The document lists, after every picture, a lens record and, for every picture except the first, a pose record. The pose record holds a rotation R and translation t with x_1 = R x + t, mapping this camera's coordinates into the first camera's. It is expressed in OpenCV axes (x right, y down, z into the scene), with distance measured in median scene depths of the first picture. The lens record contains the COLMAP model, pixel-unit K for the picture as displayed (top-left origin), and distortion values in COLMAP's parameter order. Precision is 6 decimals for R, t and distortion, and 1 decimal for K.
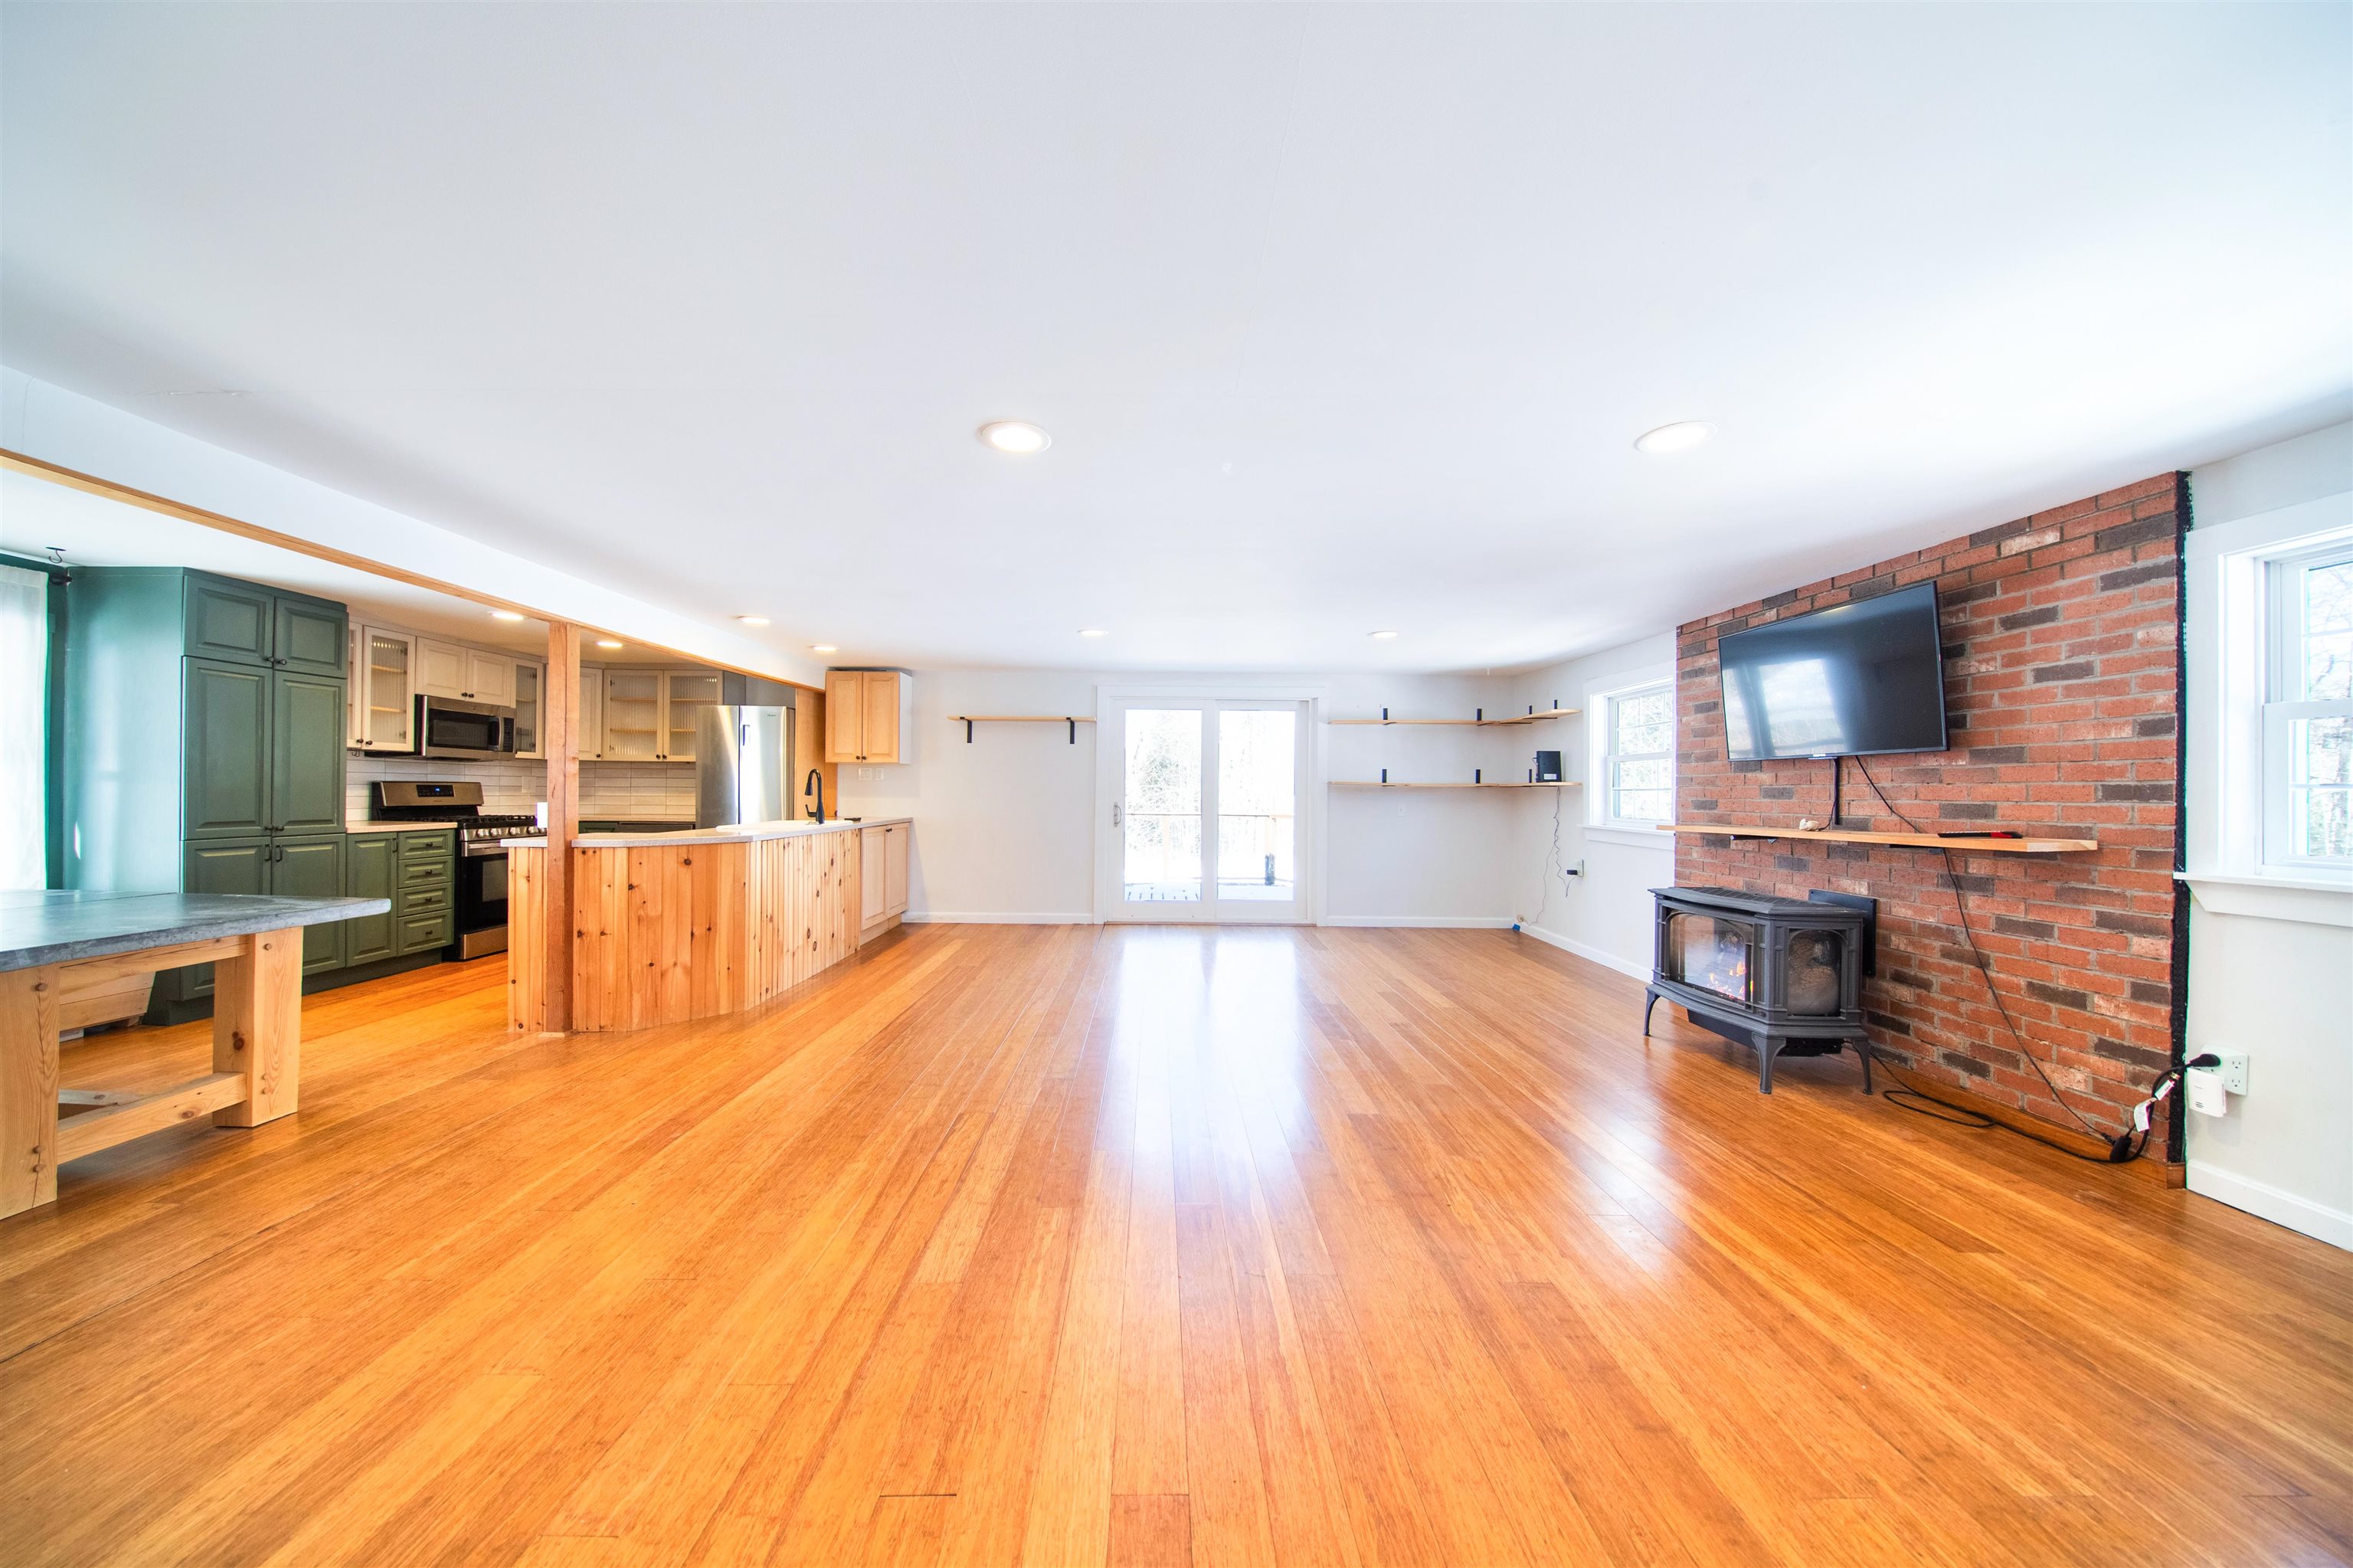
lens RADIAL K [[802.9, 0, 1165.9], [0, 802.9, 776.7], [0, 0, 1]] dist [-0.007740, -0.001273]
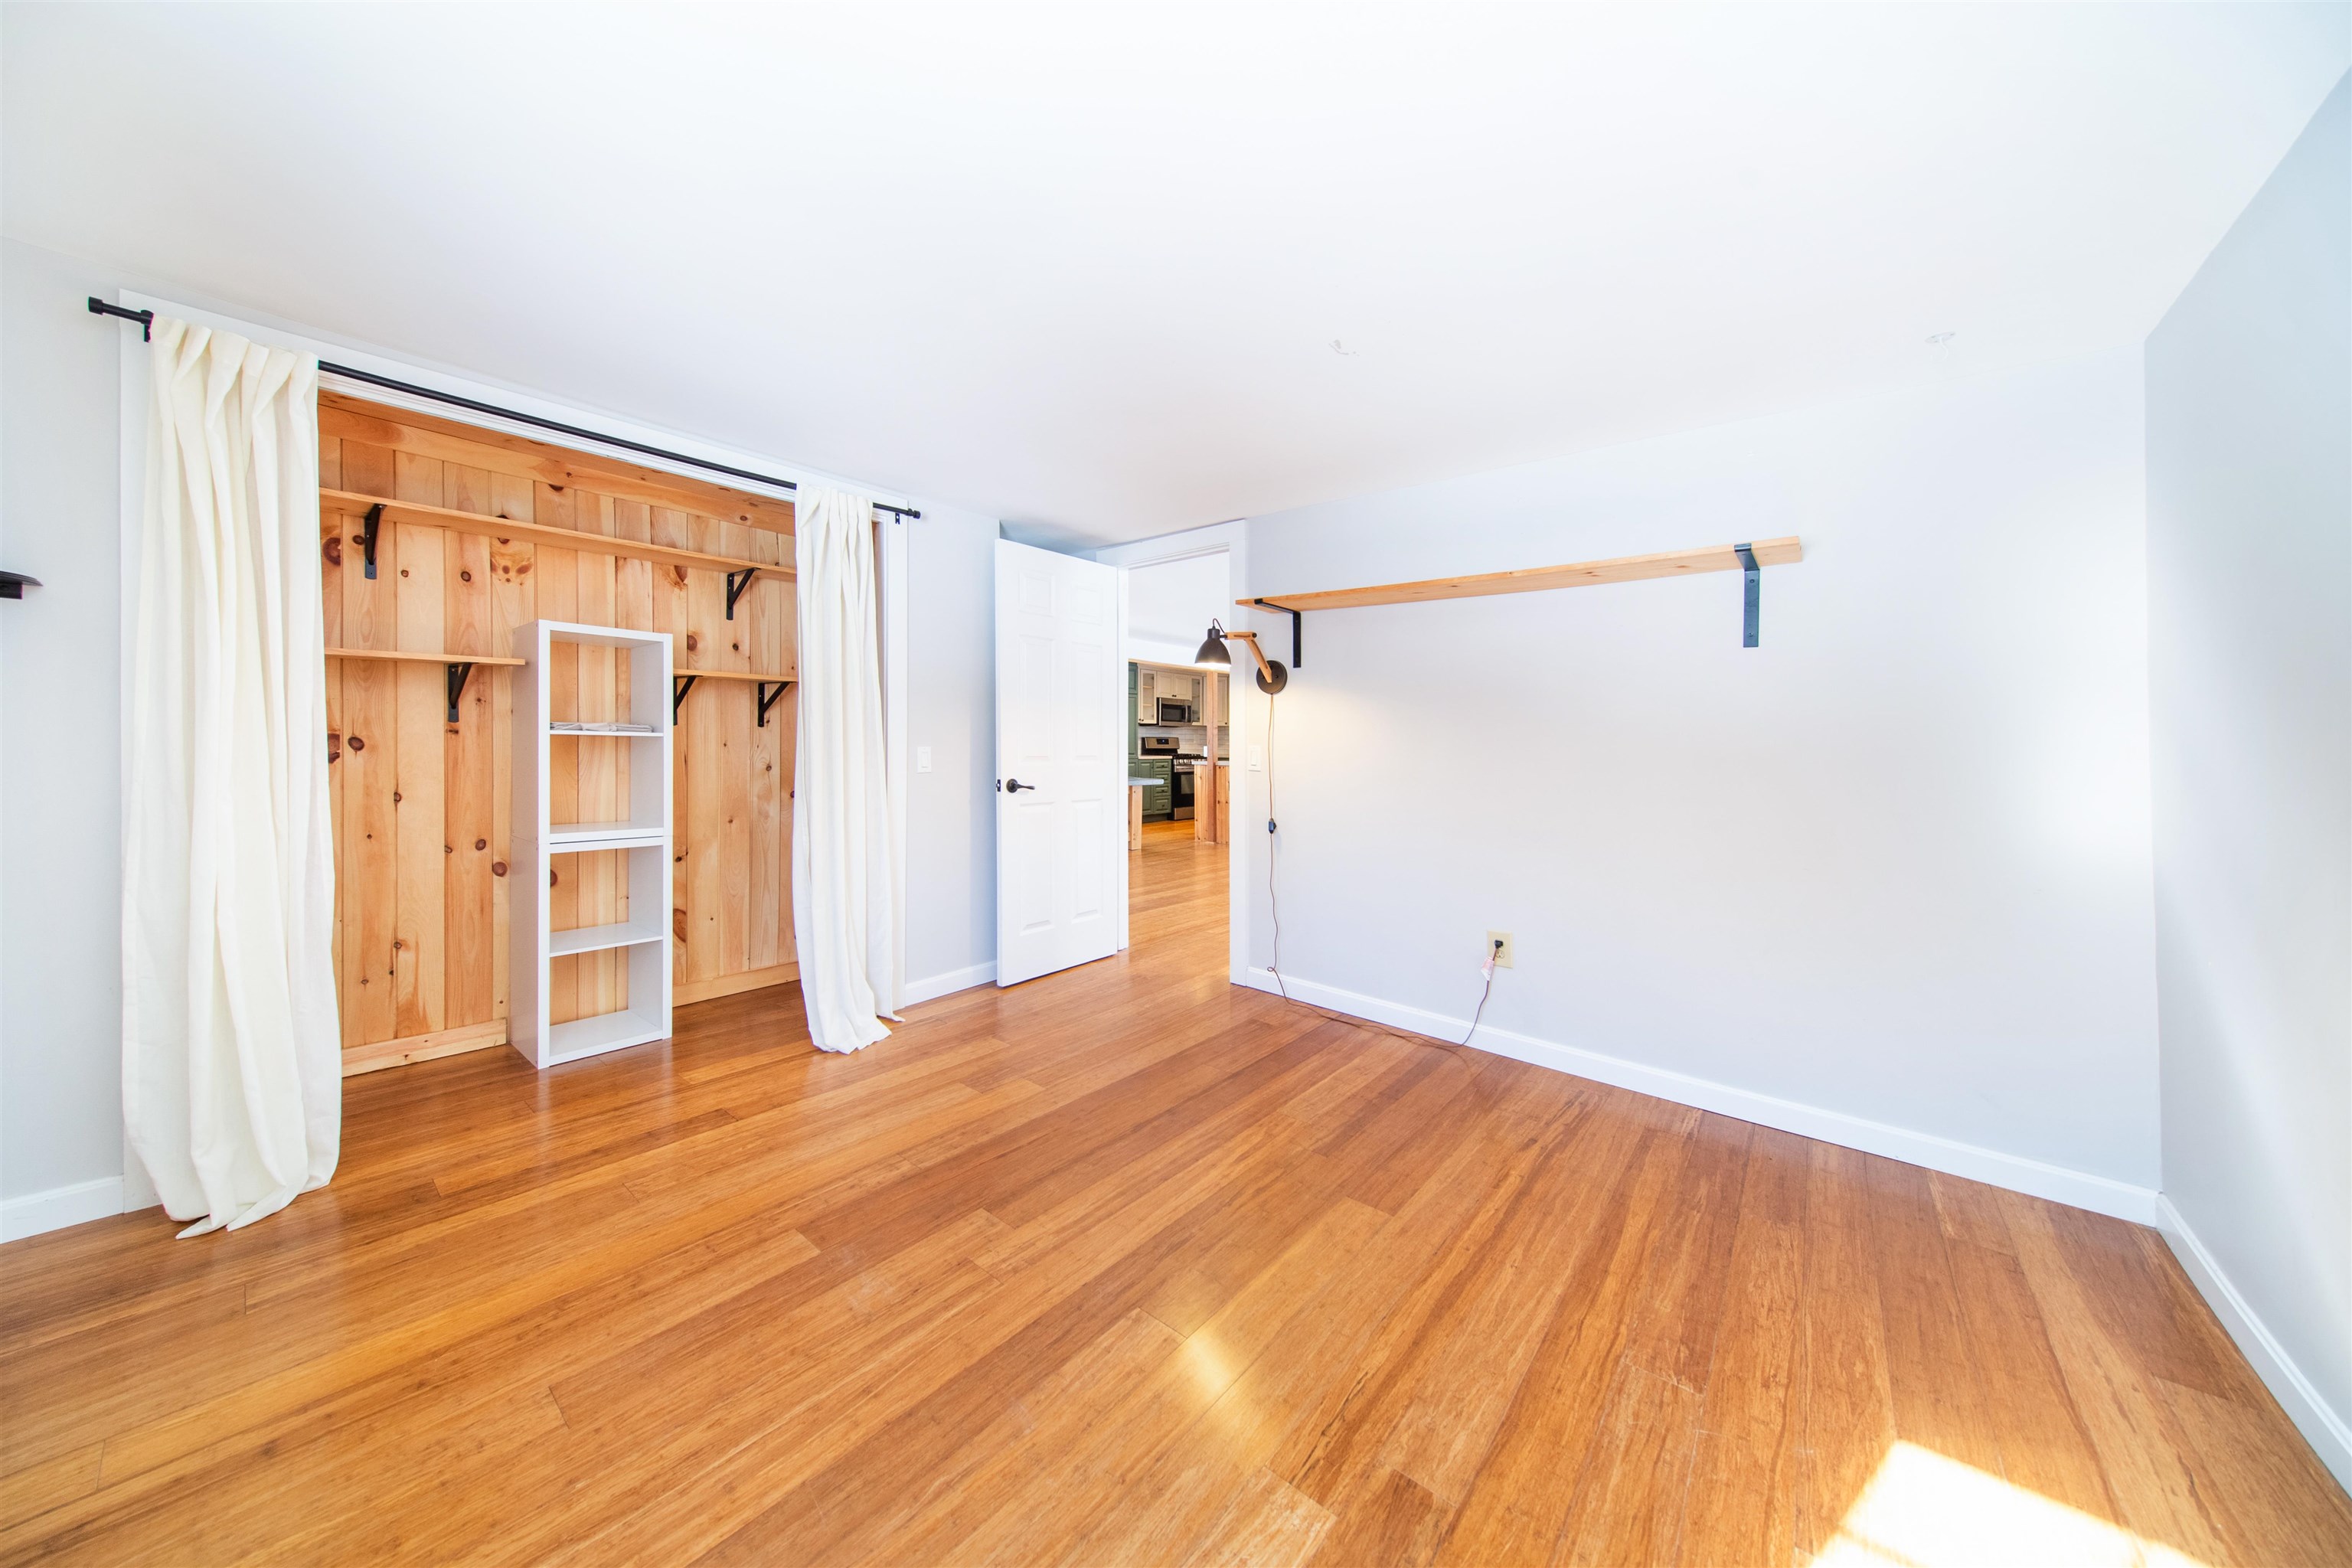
lens RADIAL K [[802.5, 0, 1157.5], [0, 802.5, 742.2], [0, 0, 1]] dist [-0.007740, -0.001273]
pose [[0.758757, 0.002000, -0.651371, 0.581554], [0.008278, 0.999885, 0.012713, -0.009912], [0.651321, -0.015038, 0.758653, -0.790404]]
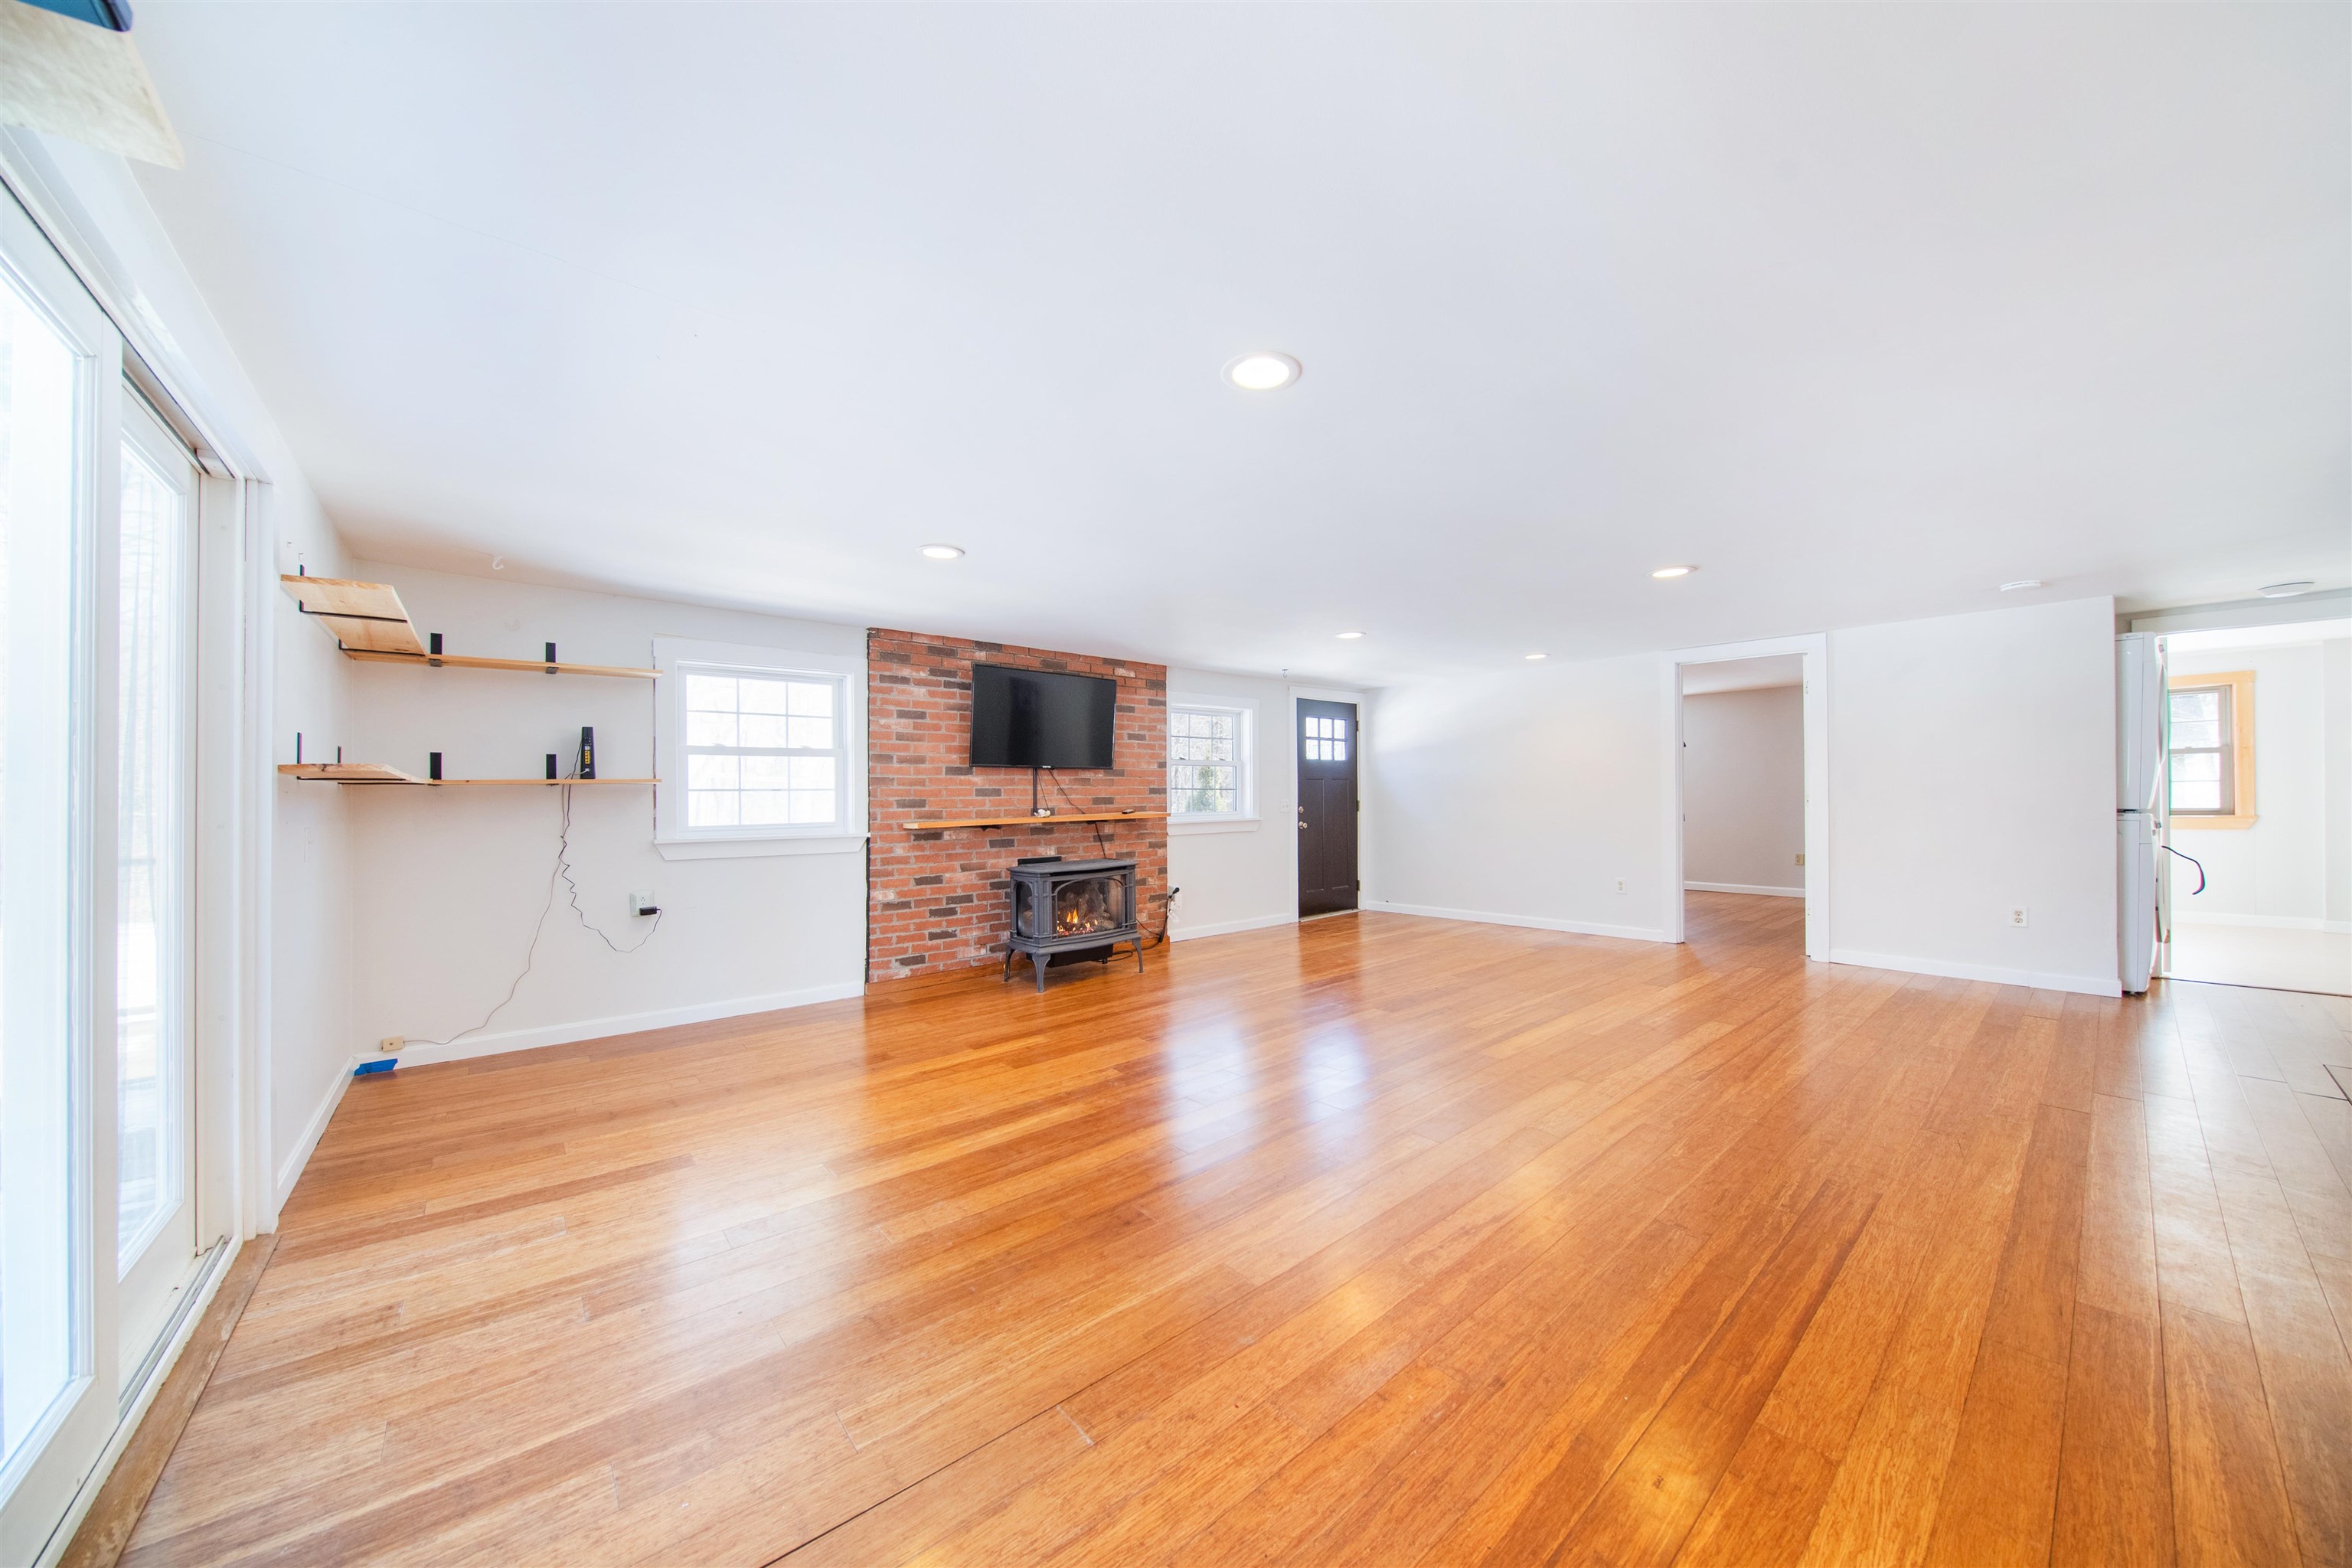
lens RADIAL K [[802.5, 0, 1172.4], [0, 802.5, 792.3], [0, 0, 1]] dist [-0.007740, -0.001273]
pose [[-0.640196, -0.000919, 0.768211, -0.401490], [-0.011444, 0.999900, -0.008340, 0.024952], [-0.768127, -0.014130, -0.640142, 1.433263]]
